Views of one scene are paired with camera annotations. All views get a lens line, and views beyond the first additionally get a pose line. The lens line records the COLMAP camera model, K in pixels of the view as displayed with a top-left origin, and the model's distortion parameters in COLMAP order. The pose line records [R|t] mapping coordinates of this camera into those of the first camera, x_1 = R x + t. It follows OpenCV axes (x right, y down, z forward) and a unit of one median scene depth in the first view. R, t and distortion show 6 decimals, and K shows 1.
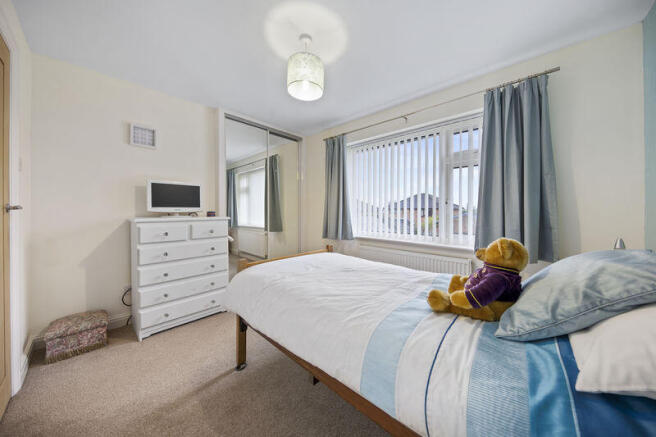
lens RADIAL K [[218.2, 0, 327.5], [0, 218.2, 214.1], [0, 0, 1]] dist [0.000629, -0.000055]
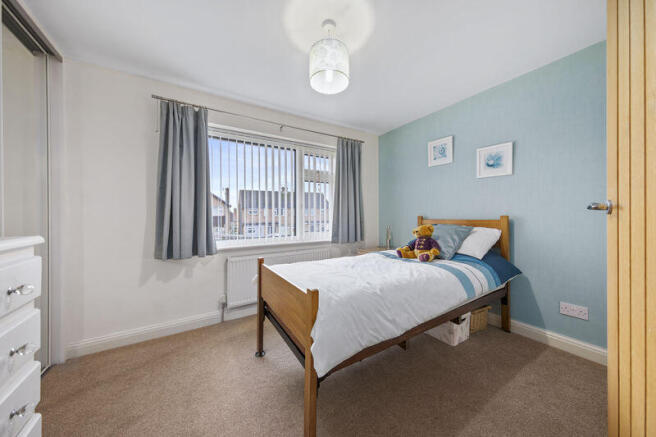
lens RADIAL K [[218.2, 0, 327.4], [0, 218.2, 216.0], [0, 0, 1]] dist [0.000629, -0.000055]
pose [[0.267437, -0.004626, 0.963564, -0.625644], [0.031244, 0.999504, -0.003873, 0.004025], [-0.963069, 0.031142, 0.267449, 0.533305]]
